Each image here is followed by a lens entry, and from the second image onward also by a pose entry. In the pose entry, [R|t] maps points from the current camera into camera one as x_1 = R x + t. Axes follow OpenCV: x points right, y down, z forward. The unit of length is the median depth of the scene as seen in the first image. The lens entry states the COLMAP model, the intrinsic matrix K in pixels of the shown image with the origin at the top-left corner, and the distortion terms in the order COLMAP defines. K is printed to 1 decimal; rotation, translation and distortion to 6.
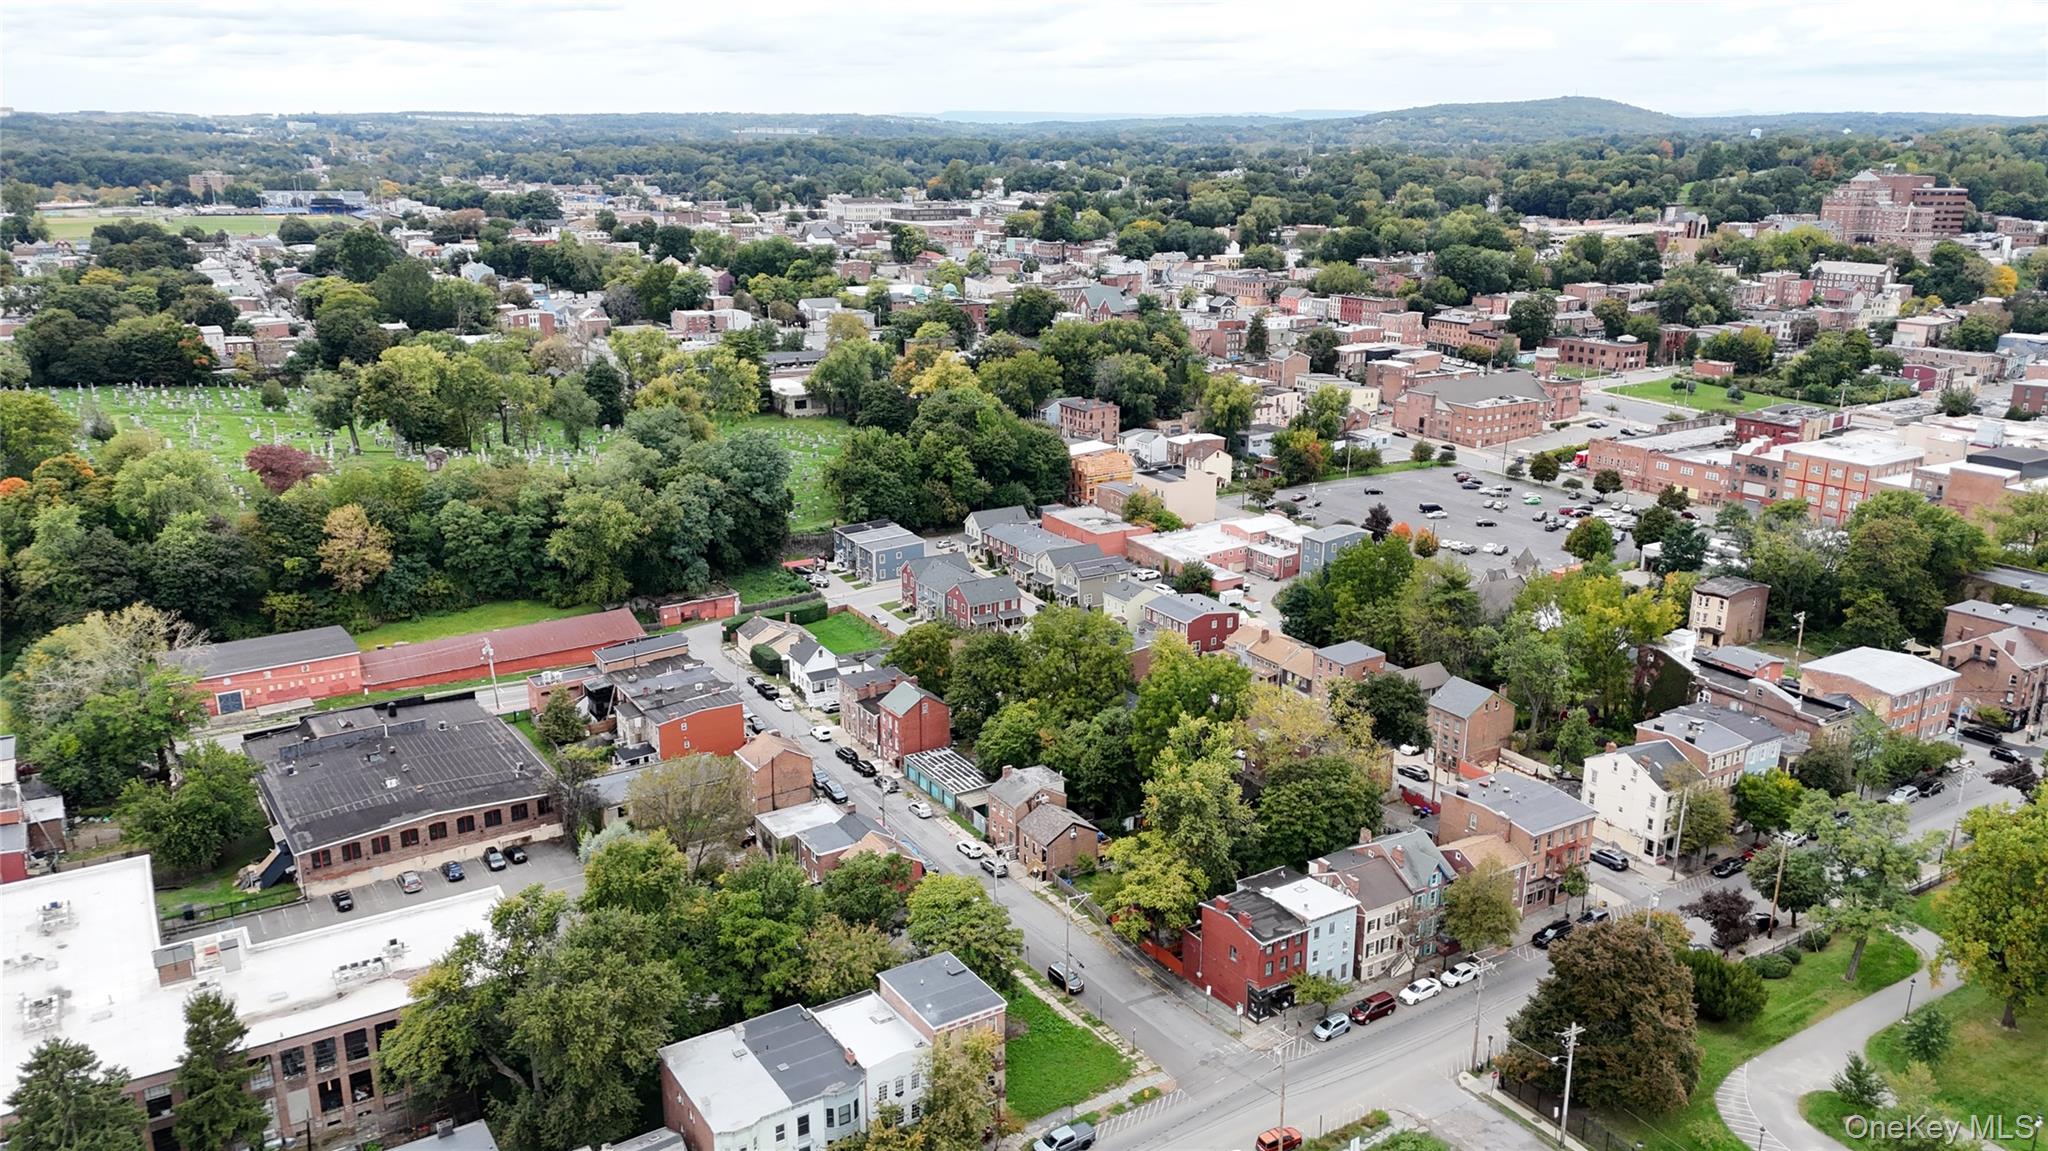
lens RADIAL K [[1491.6, 0, 1027.2], [0, 1491.6, 583.0], [0, 0, 1]] dist [0.103479, -0.115626]
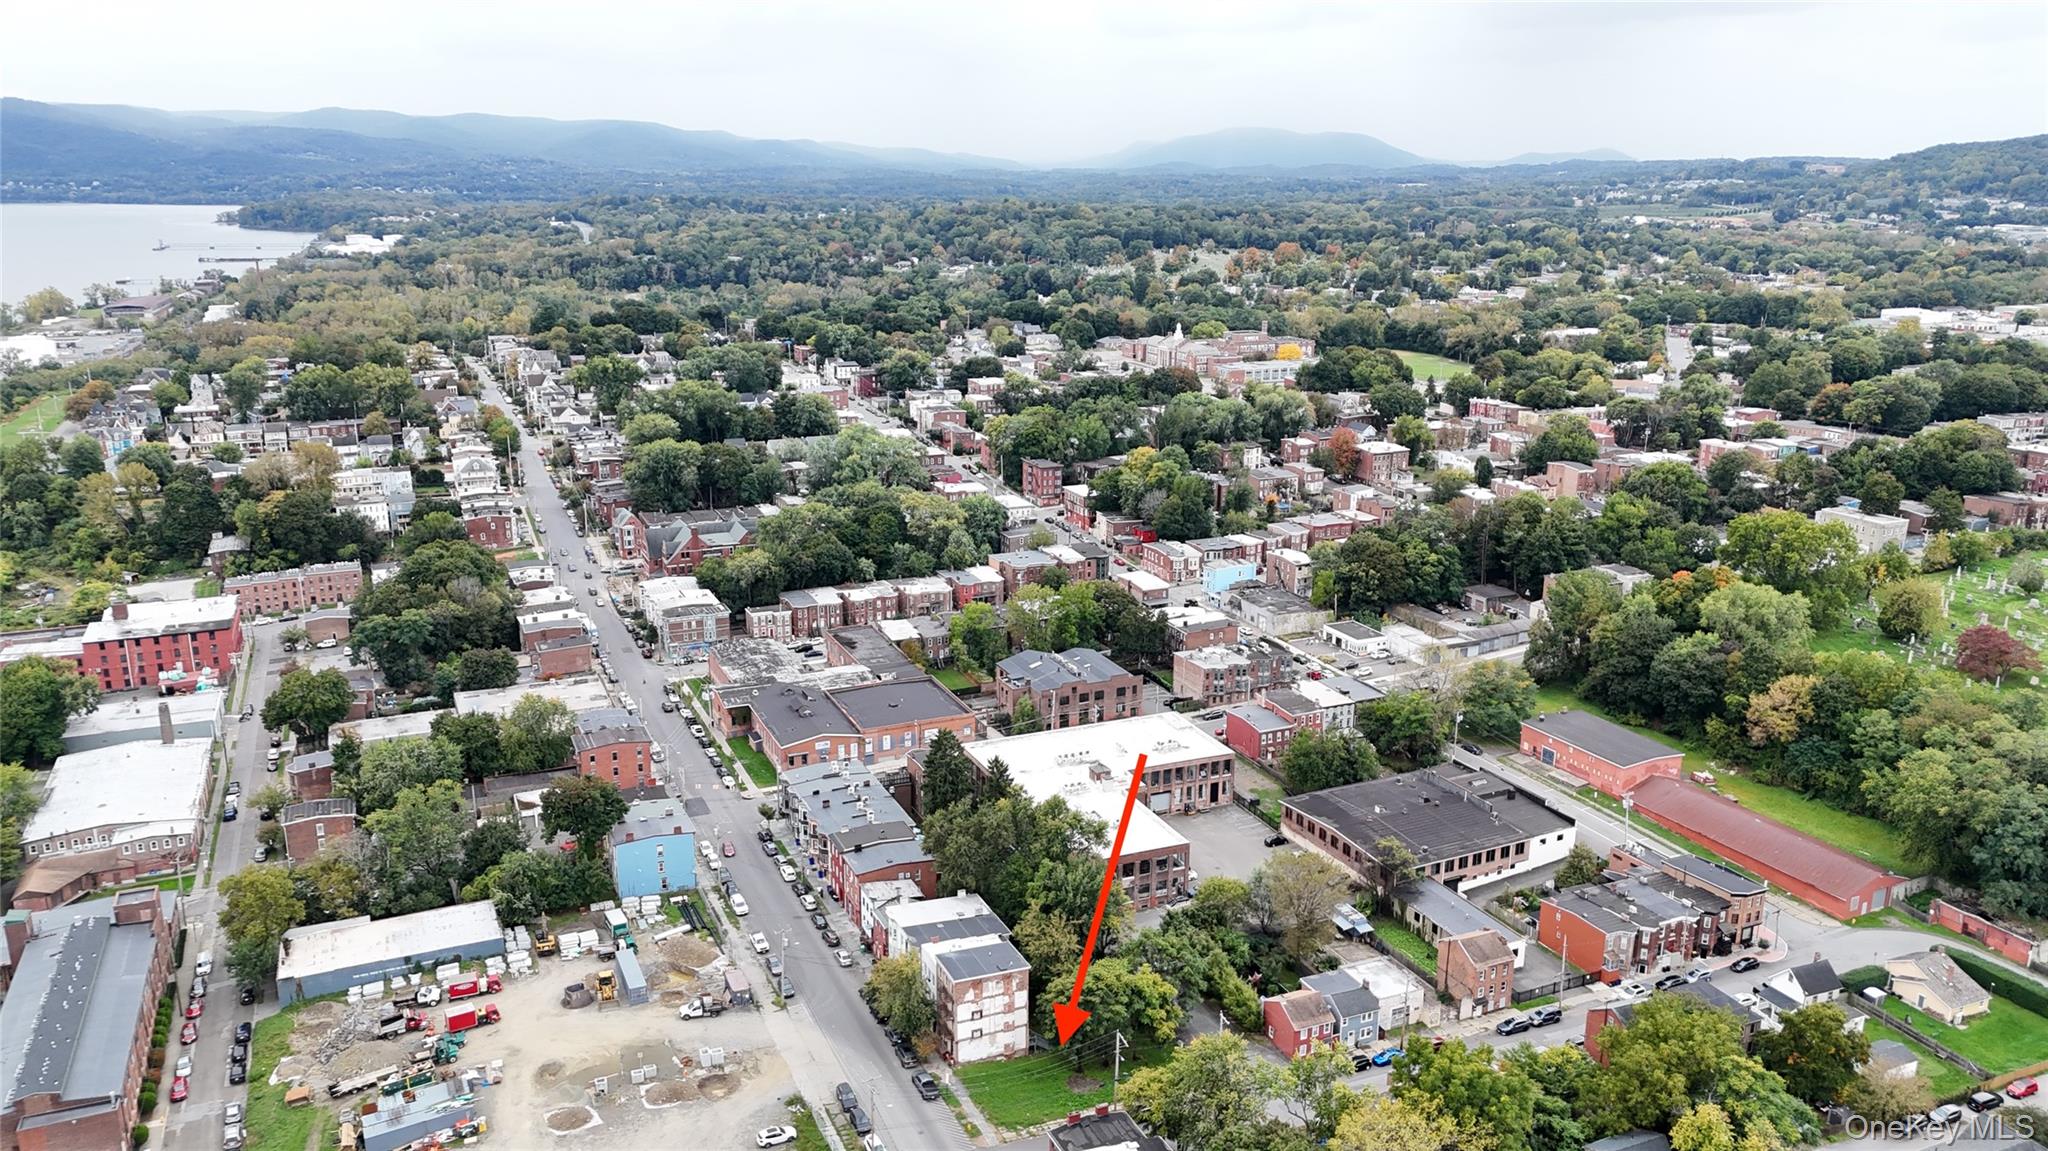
lens RADIAL K [[1495.8, 0, 1027.3], [0, 1495.8, 581.6], [0, 0, 1]] dist [0.080581, -0.072556]
pose [[-0.138418, 0.257619, -0.956281, 0.788469], [-0.288656, 0.913158, 0.287784, -0.321460], [0.947374, 0.315871, -0.052034, 0.624266]]
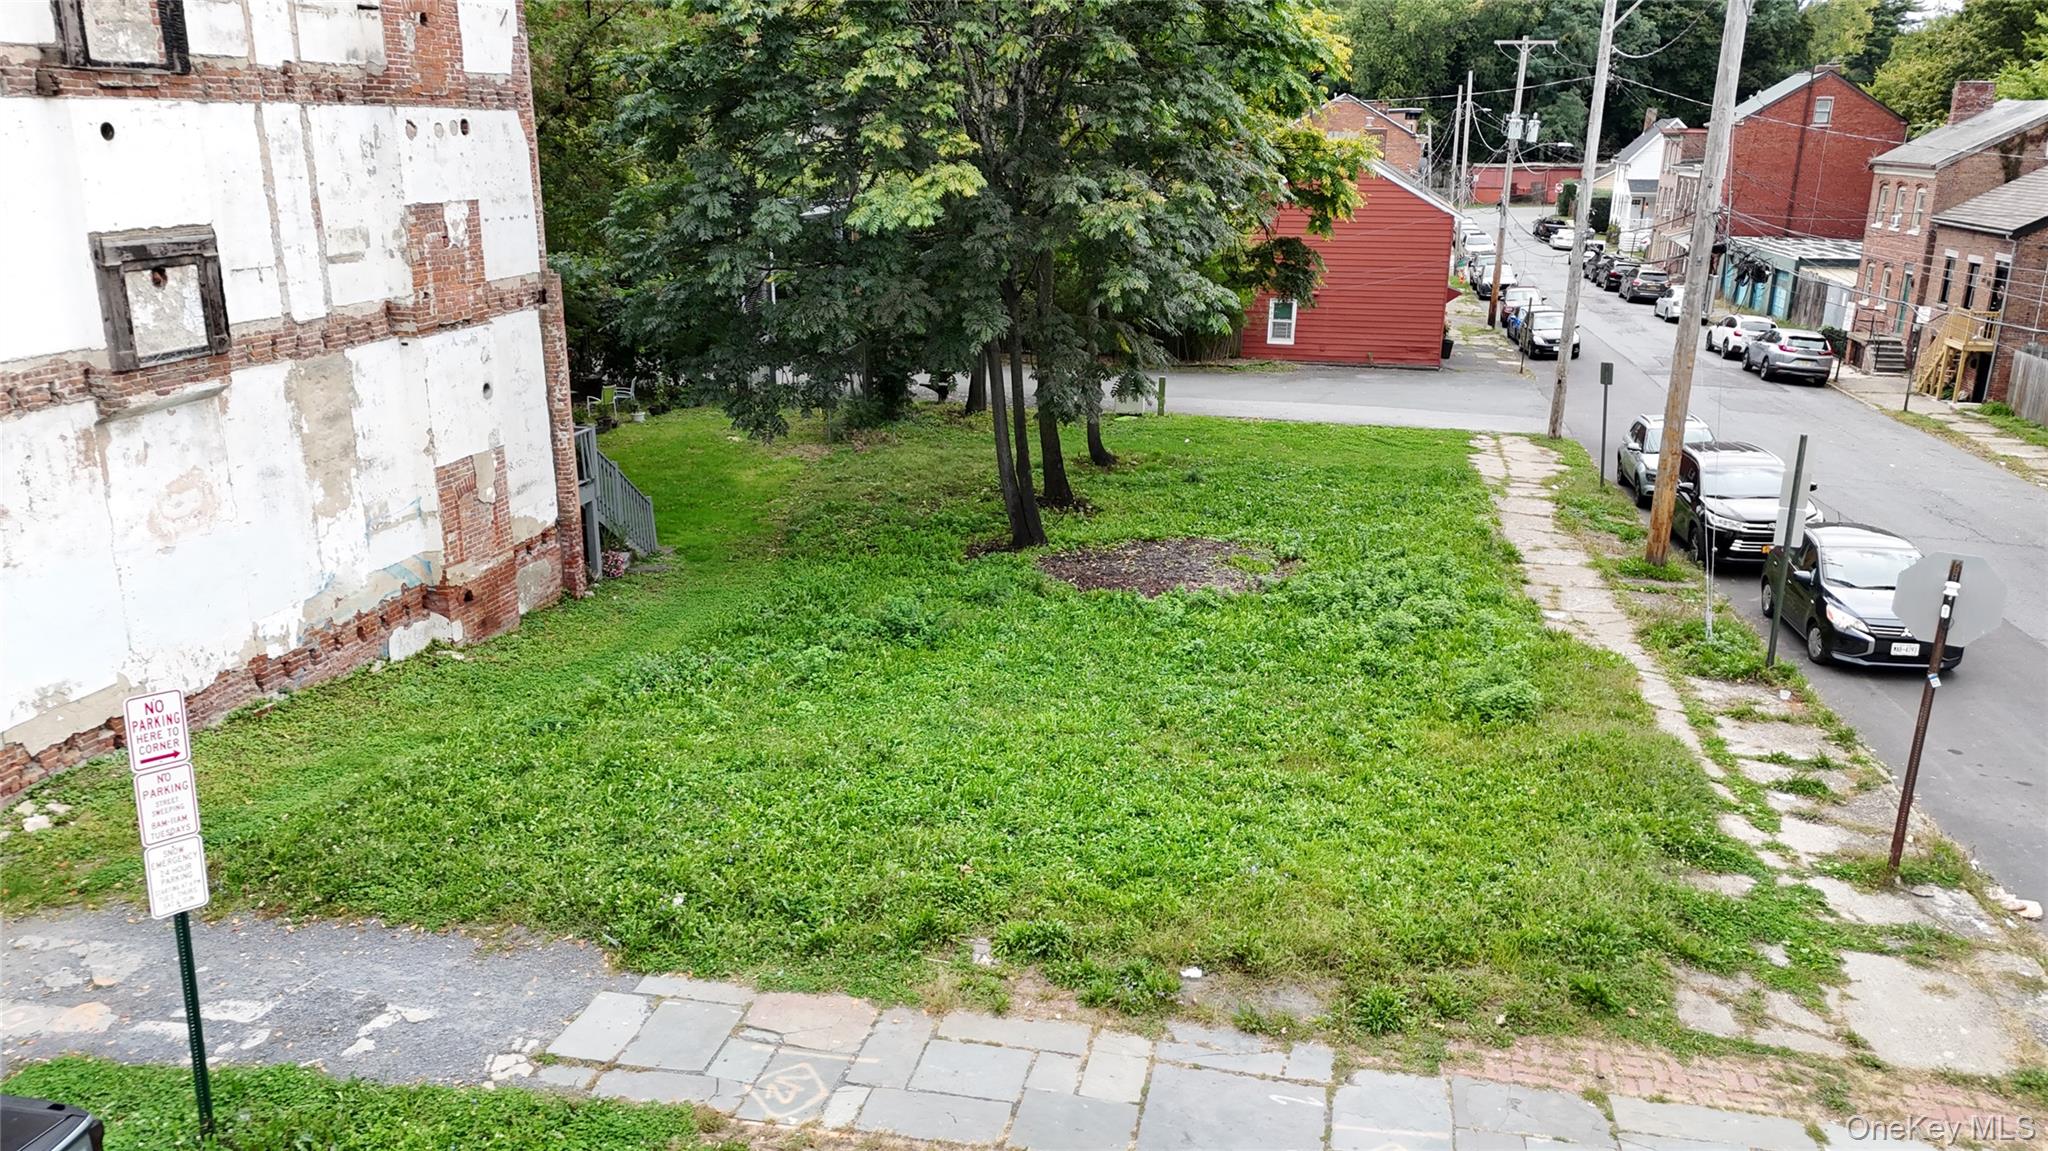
lens RADIAL K [[1495.8, 0, 1027.3], [0, 1495.8, 581.6], [0, 0, 1]] dist [0.080581, -0.072556]
pose [[0.714594, 0.204509, -0.668978, 0.061588], [-0.206204, 0.975402, 0.077920, 0.202754], [0.668458, 0.082265, 0.739187, 0.610471]]
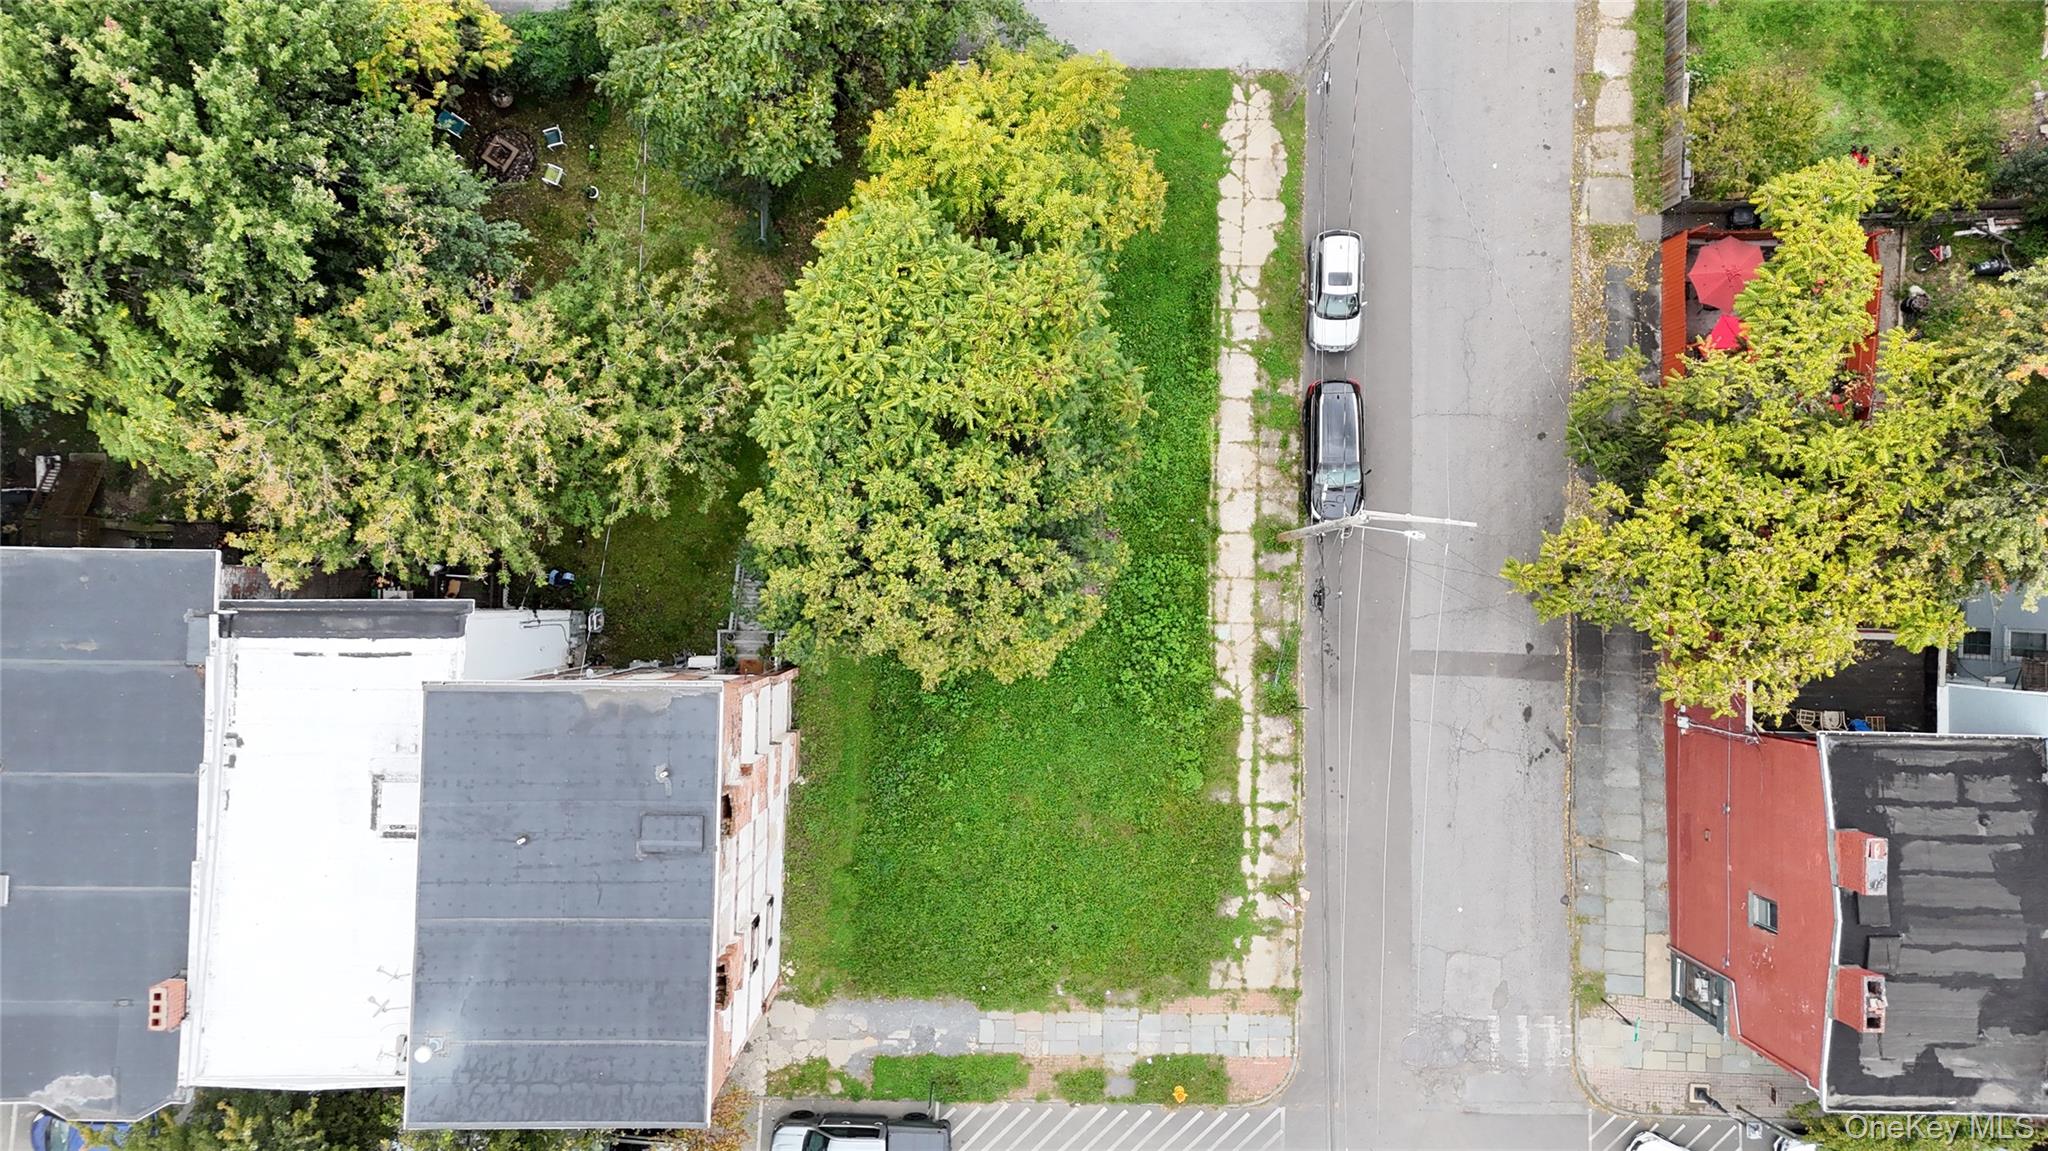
lens RADIAL K [[1466.8, 0, 1026.0], [0, 1466.8, 587.1], [0, 0, 1]] dist [0.154011, -0.312459]
pose [[0.841147, 0.540679, 0.011741, -0.012950], [-0.171621, 0.246281, 0.953882, -0.011816], [0.512853, -0.804370, 0.299951, 0.628595]]
